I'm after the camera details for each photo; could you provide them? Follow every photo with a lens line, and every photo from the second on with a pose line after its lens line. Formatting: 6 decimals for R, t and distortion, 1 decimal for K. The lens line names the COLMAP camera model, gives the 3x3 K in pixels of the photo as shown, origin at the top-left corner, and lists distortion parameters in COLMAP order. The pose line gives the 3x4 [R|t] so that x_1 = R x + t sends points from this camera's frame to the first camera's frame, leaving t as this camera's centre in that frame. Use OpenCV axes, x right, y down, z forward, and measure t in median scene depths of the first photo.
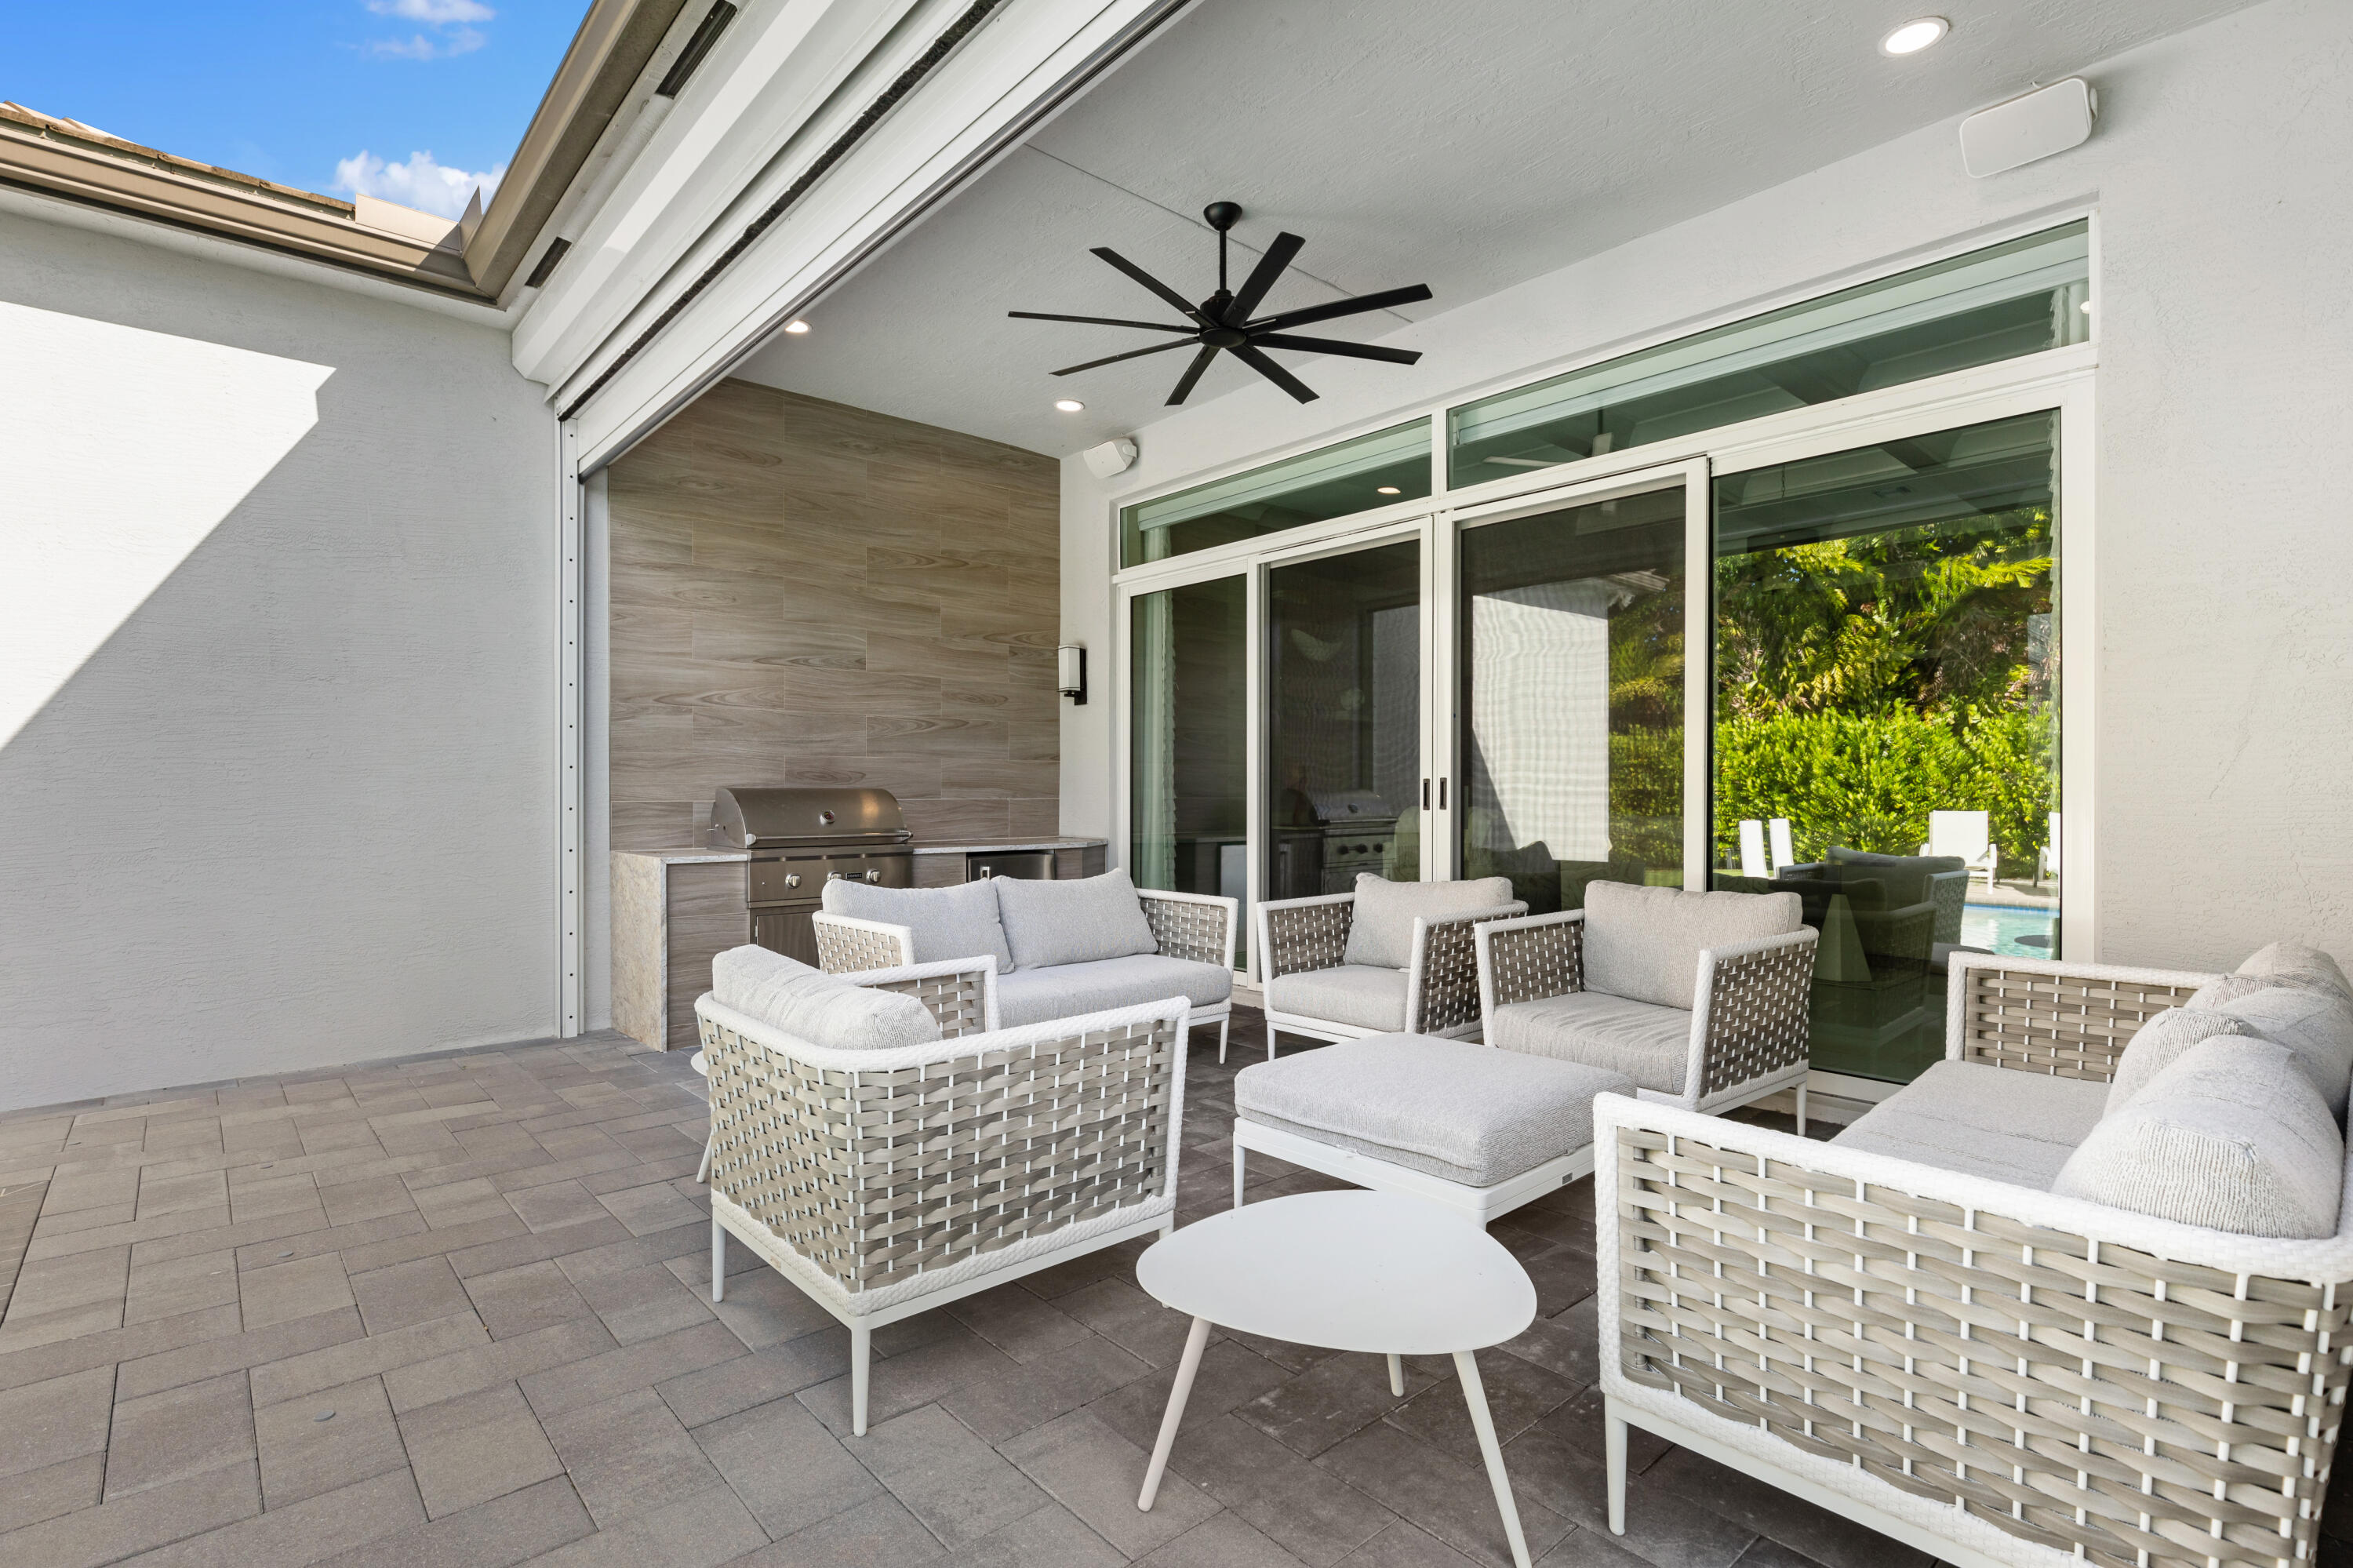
lens RADIAL K [[1107.5, 0, 1164.5], [0, 1107.5, 790.8], [0, 0, 1]] dist [-0.004782, -0.000808]
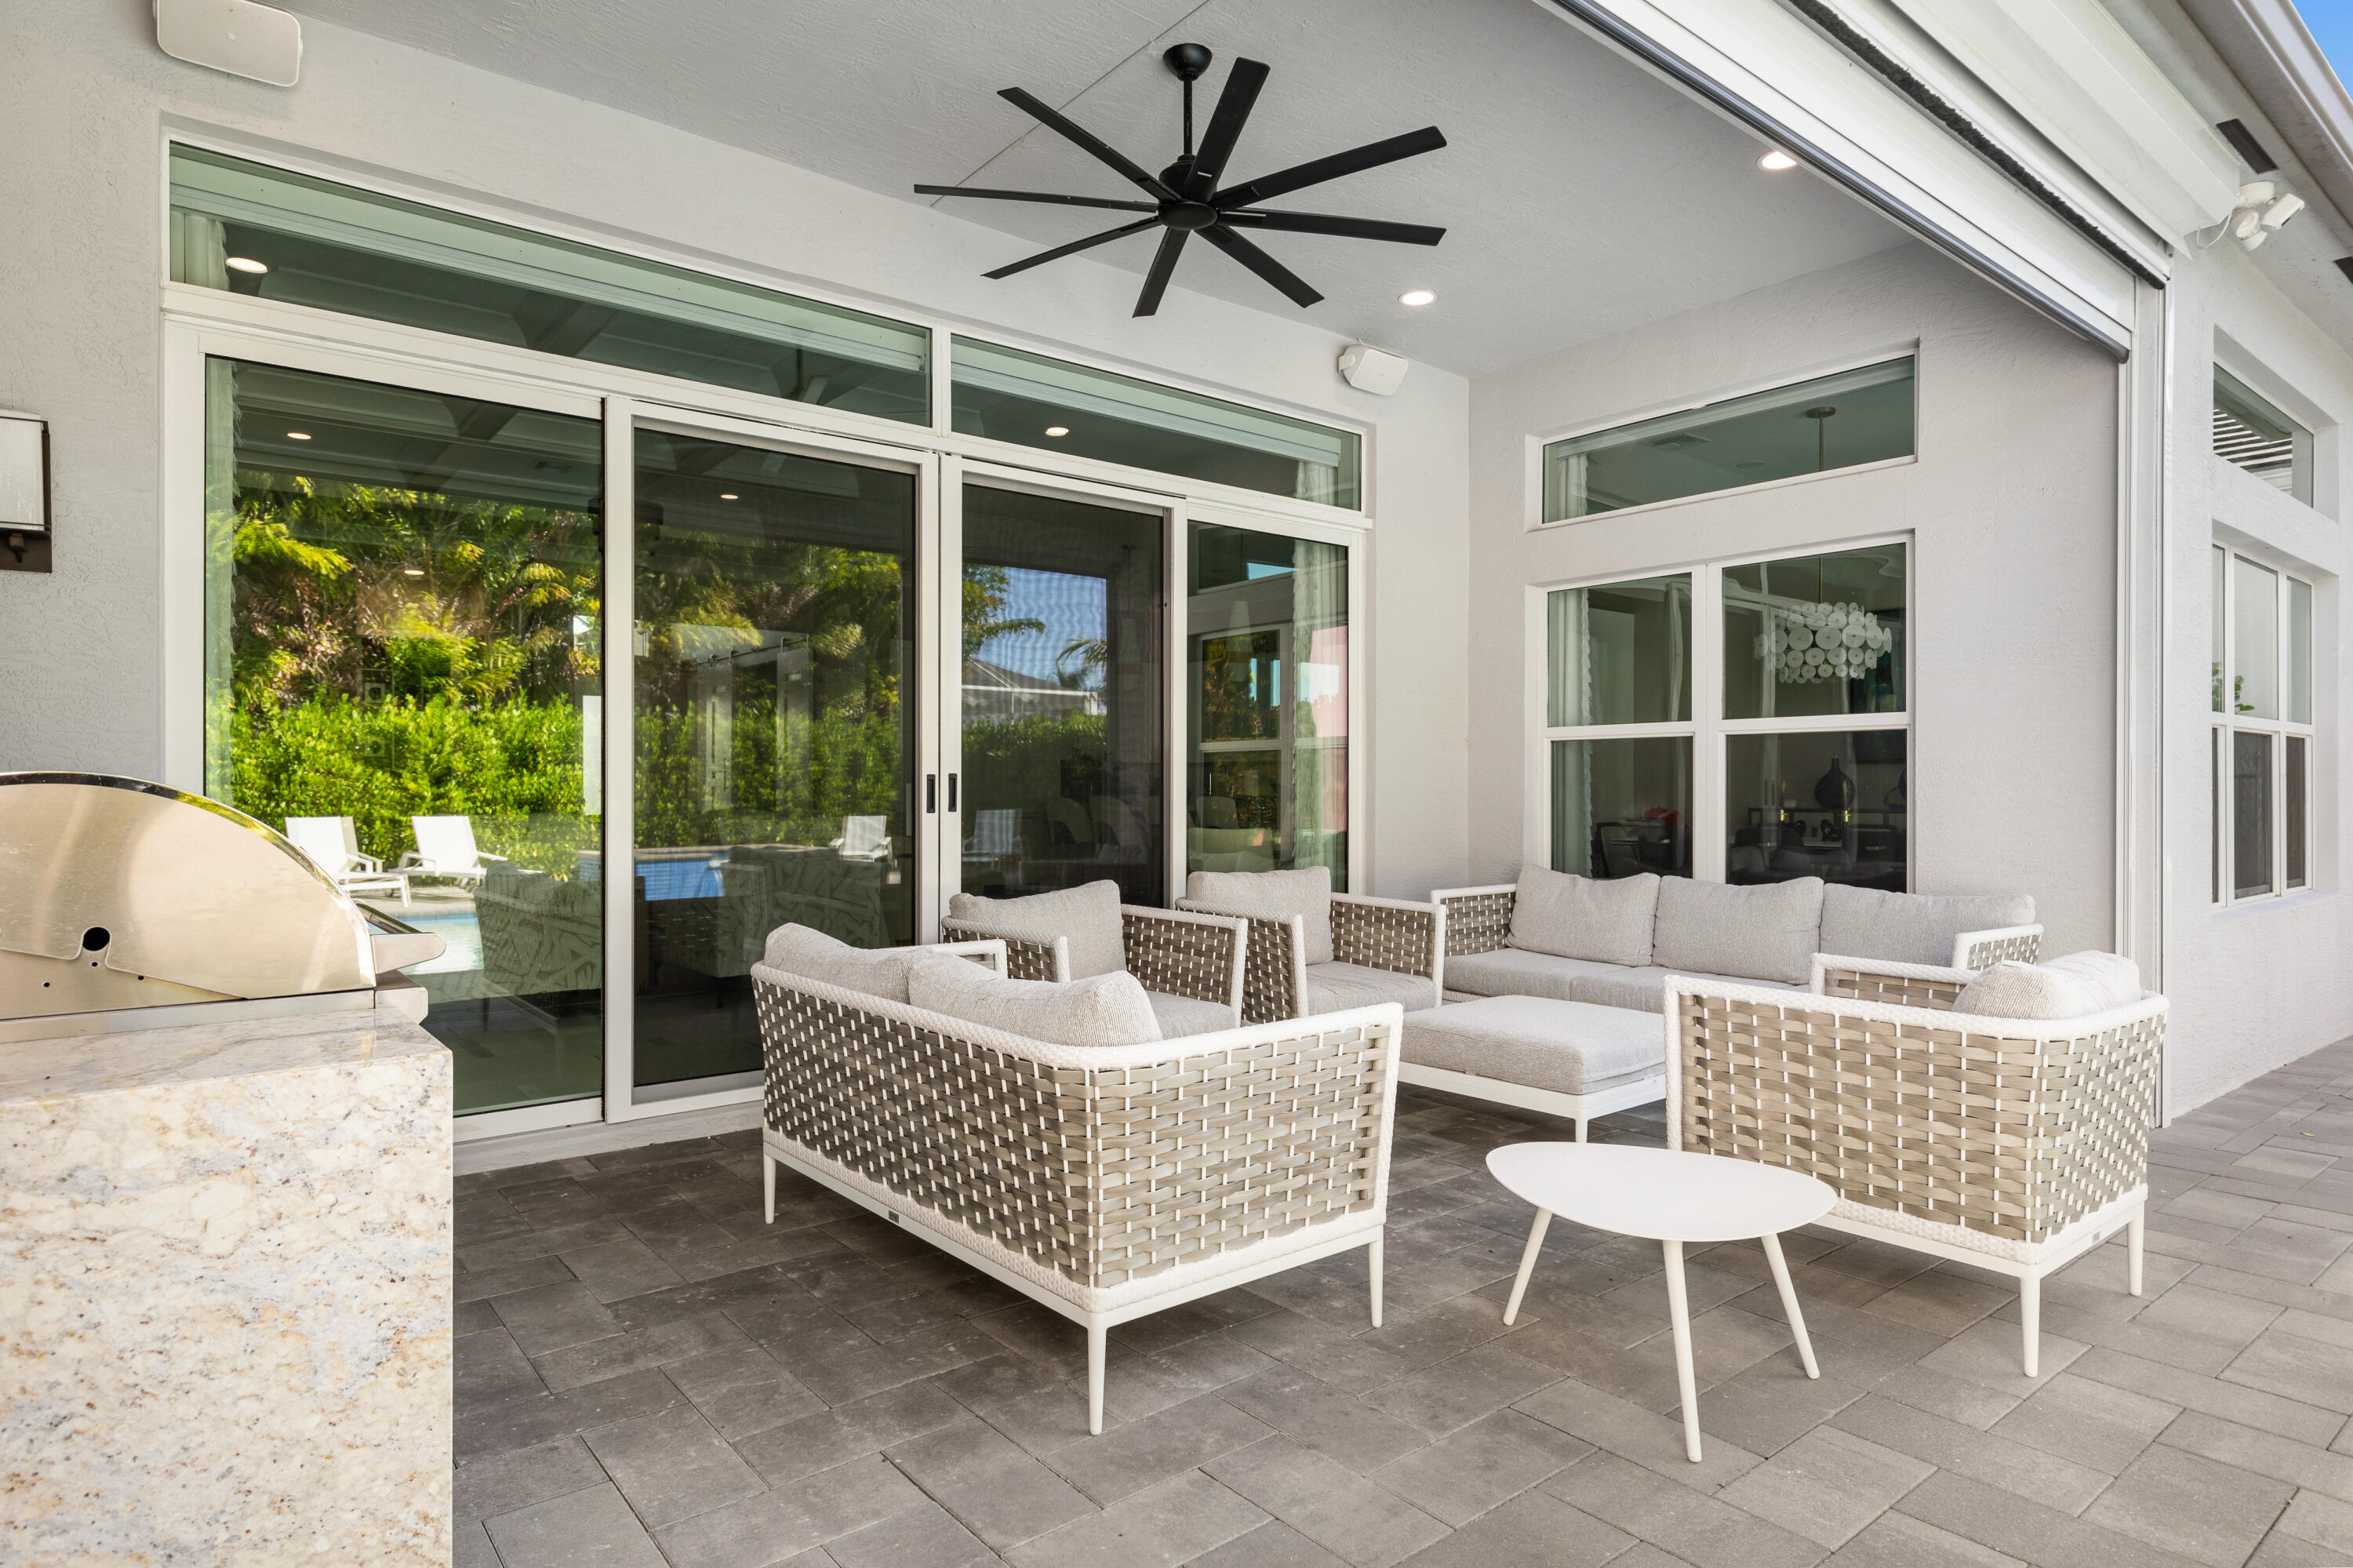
lens RADIAL K [[1289.7, 0, 1158.0], [0, 1289.7, 786.2], [0, 0, 1]] dist [0.002441, 0.000958]
pose [[0.056365, 0.006246, 0.998391, -0.740009], [0.000338, 0.999980, -0.006275, 0.003795], [-0.998410, 0.000691, 0.056362, 0.827024]]
